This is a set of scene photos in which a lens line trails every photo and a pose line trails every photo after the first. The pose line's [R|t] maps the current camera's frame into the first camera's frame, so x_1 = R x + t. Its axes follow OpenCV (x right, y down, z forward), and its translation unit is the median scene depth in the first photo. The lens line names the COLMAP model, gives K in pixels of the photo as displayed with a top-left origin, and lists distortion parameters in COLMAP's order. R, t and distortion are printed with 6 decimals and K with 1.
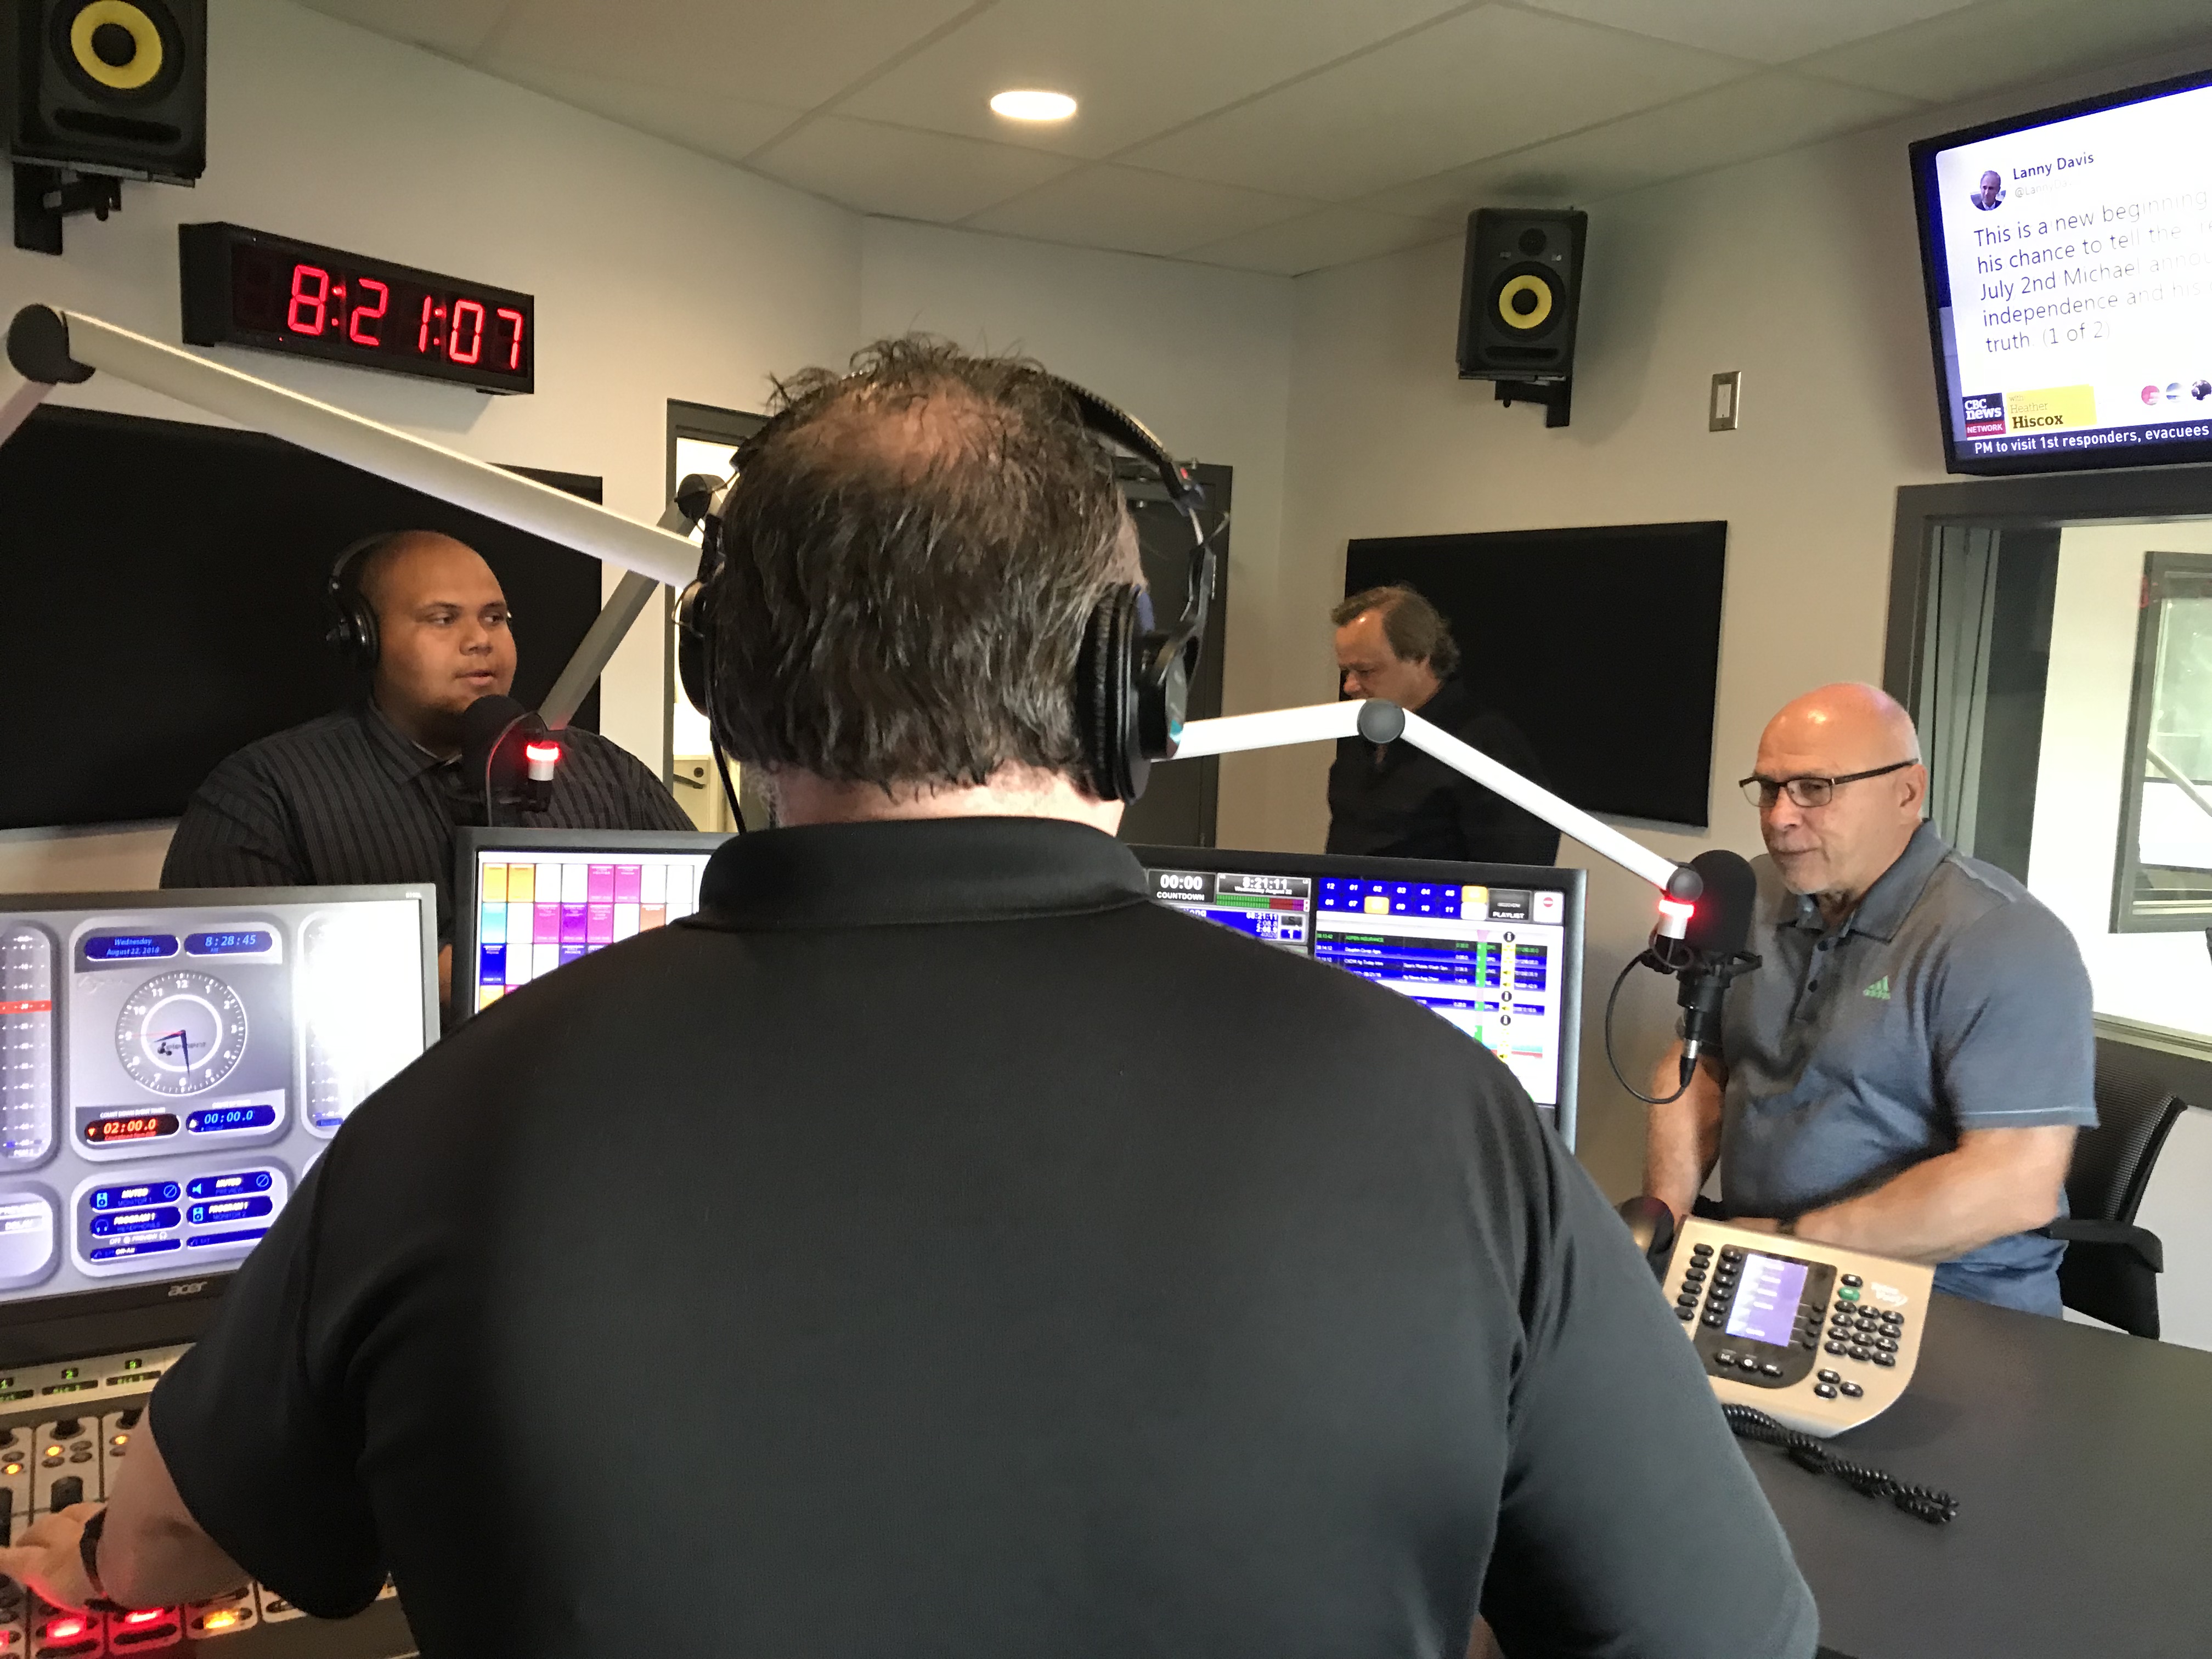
lens RADIAL K [[1817.2, 0, 1117.2], [0, 1817.2, 820.9], [0, 0, 1]] dist [0.033222, -0.030145]
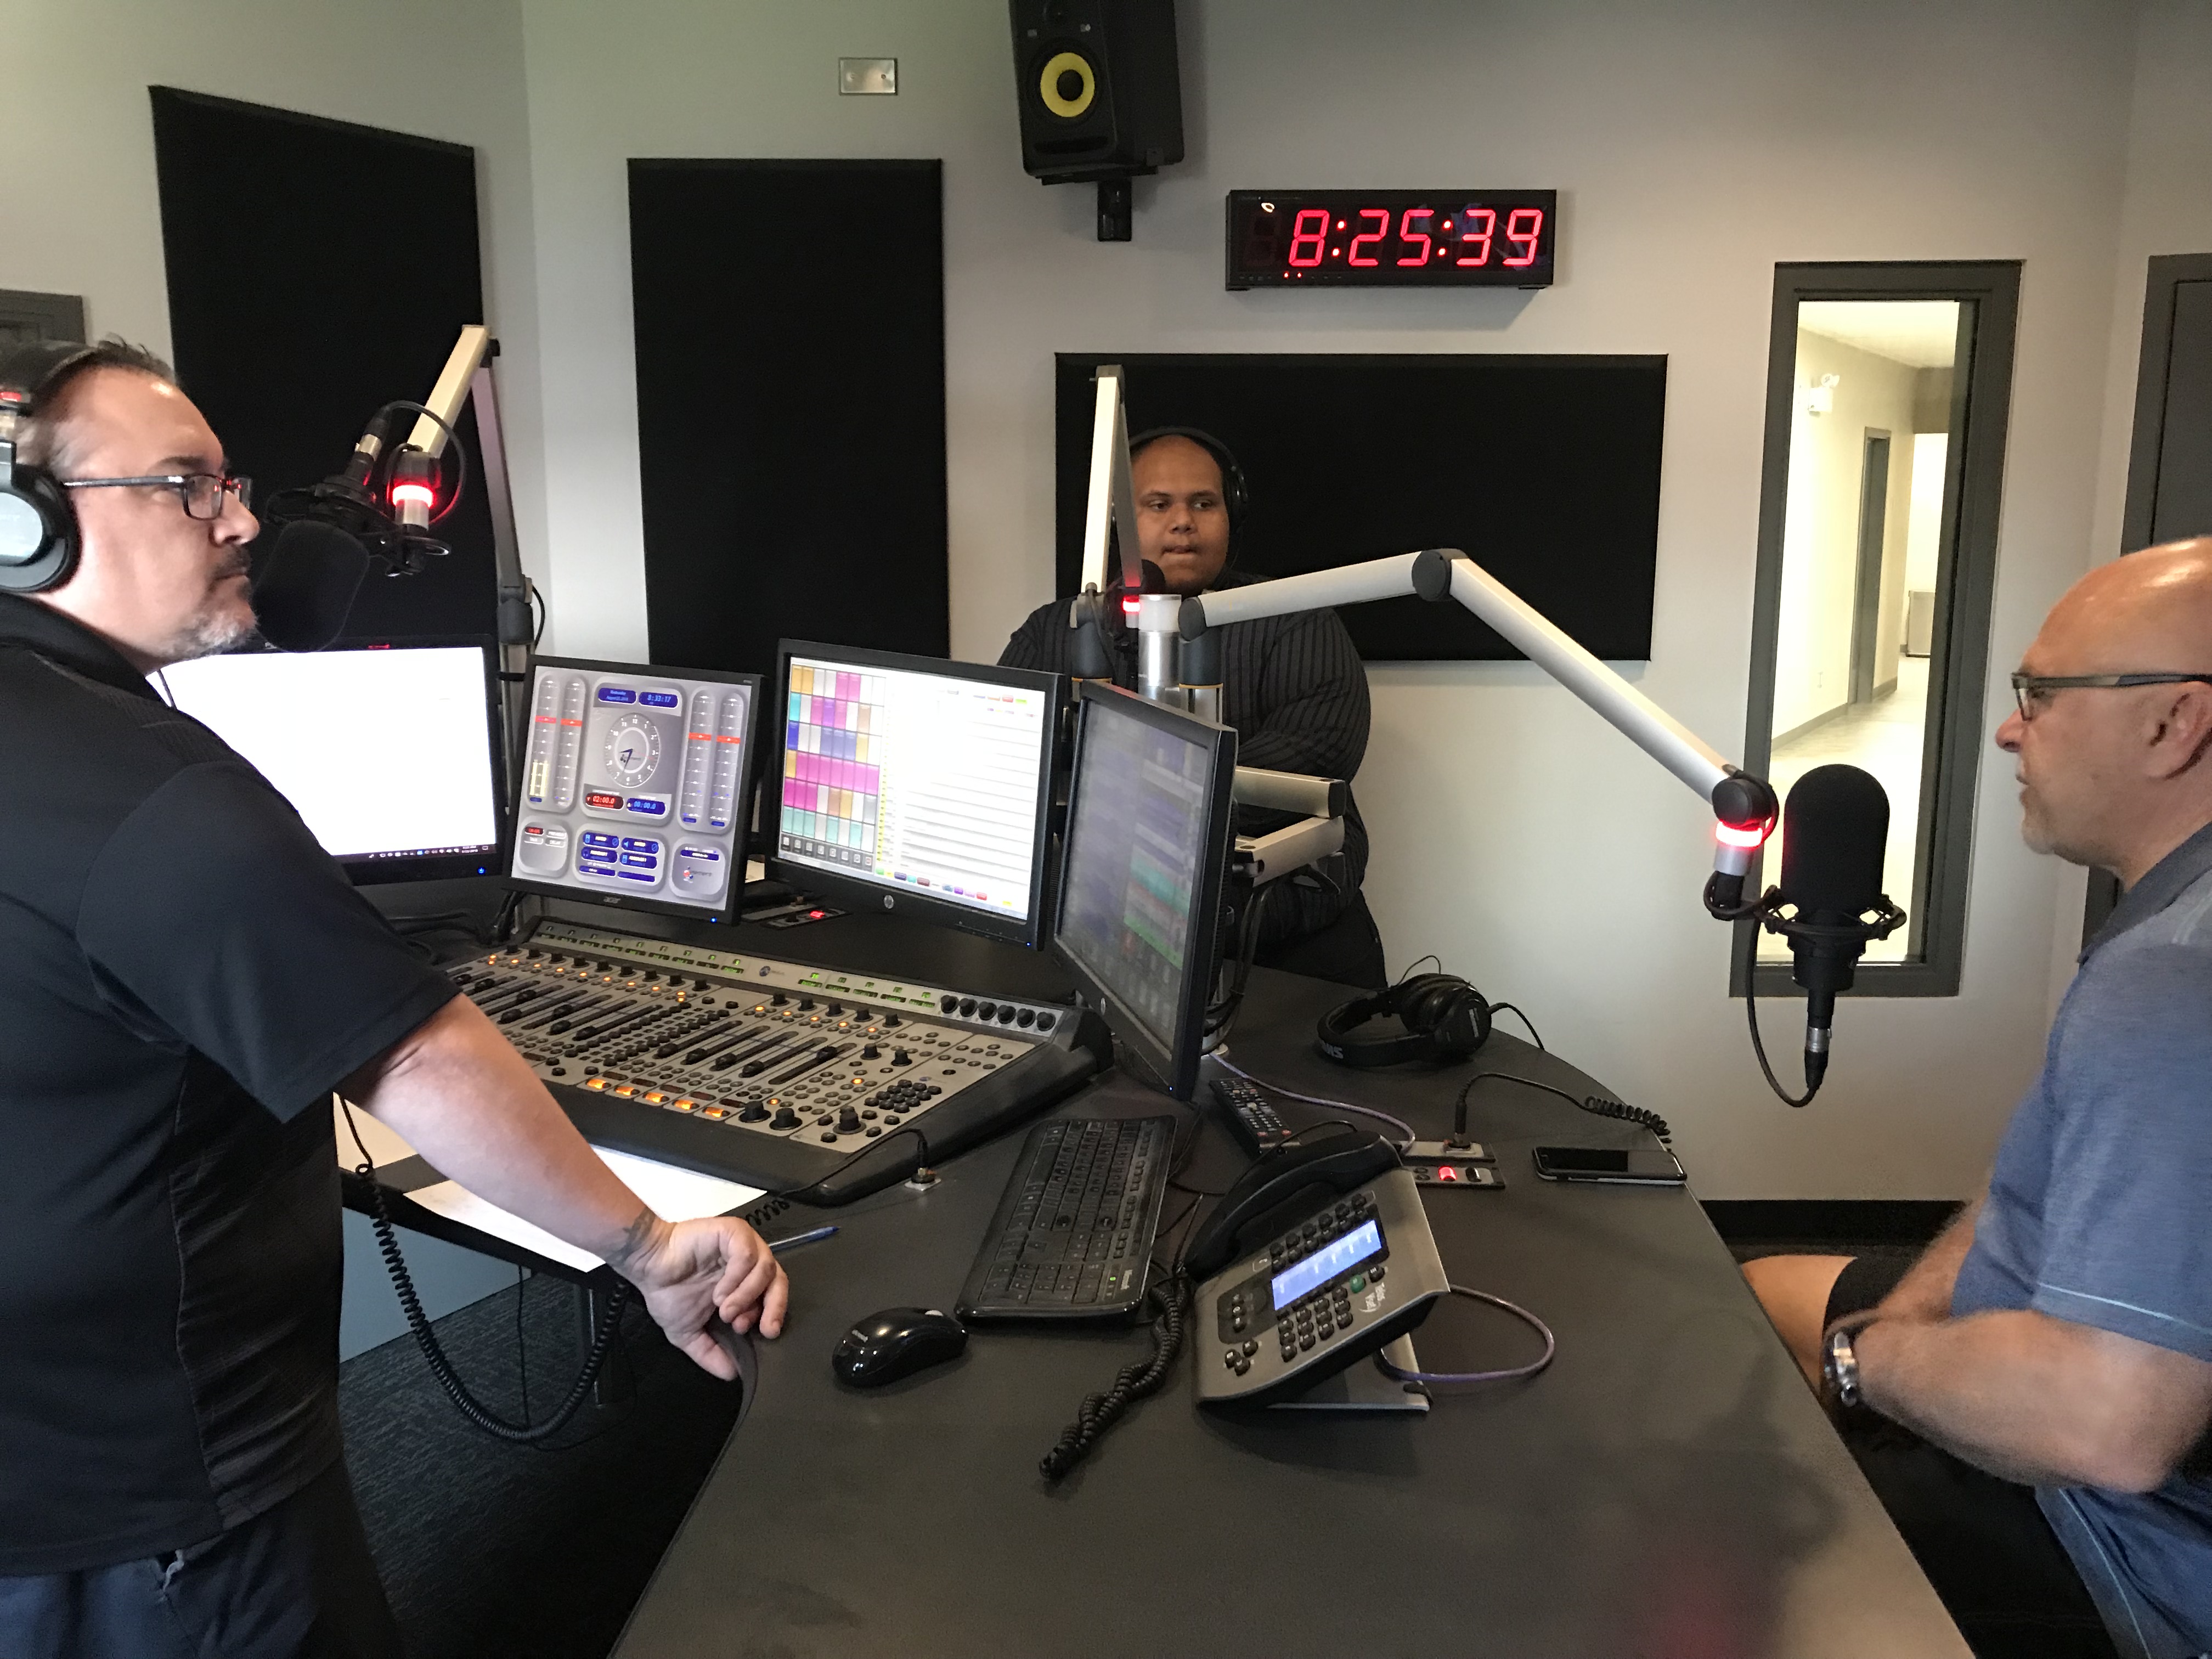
lens RADIAL K [[1817.2, 0, 1122.6], [0, 1817.2, 842.7], [0, 0, 1]] dist [0.033222, -0.030145]
pose [[0.481891, 0.131700, -0.866277, 0.994619], [-0.077117, 0.991178, 0.107790, -0.011960], [0.872831, 0.014862, 0.487797, 0.504433]]
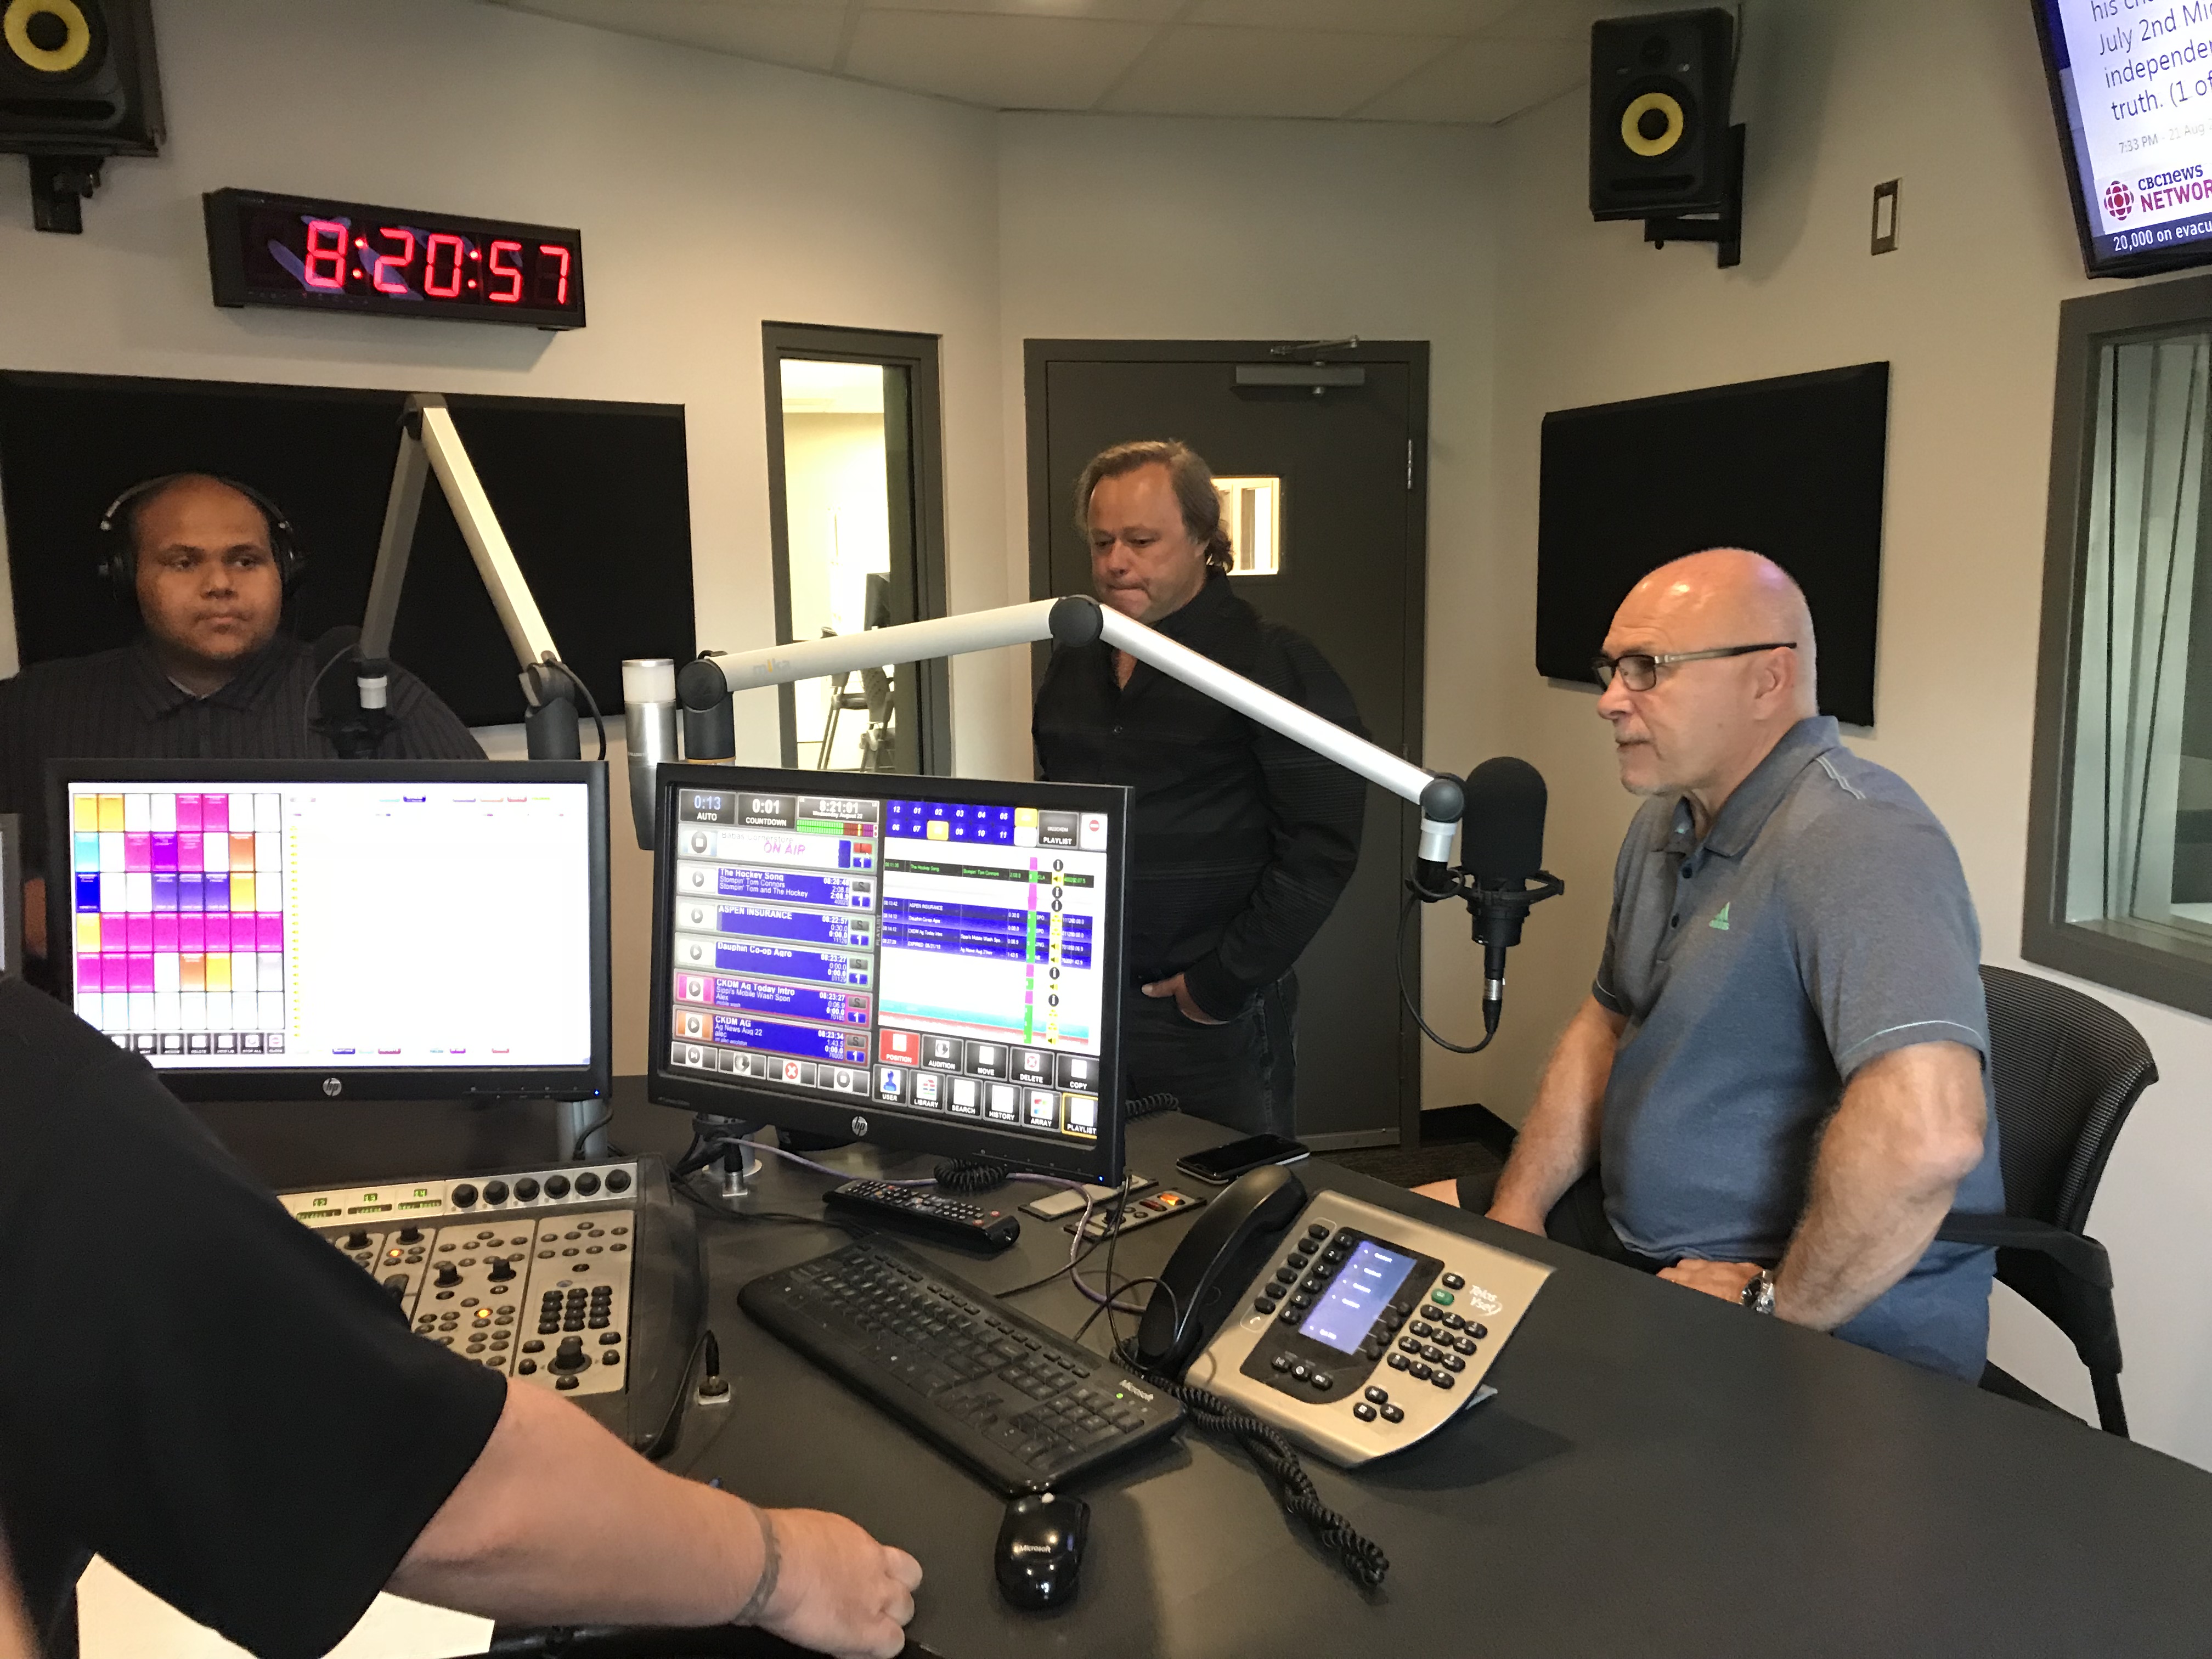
lens RADIAL K [[1817.2, 0, 1120.8], [0, 1817.2, 810.3], [0, 0, 1]] dist [0.033222, -0.030145]
pose [[0.959508, -0.008289, -0.281559, 0.480439], [0.020594, 0.998956, 0.040774, 0.002252], [0.280927, -0.044922, 0.958677, 0.172924]]
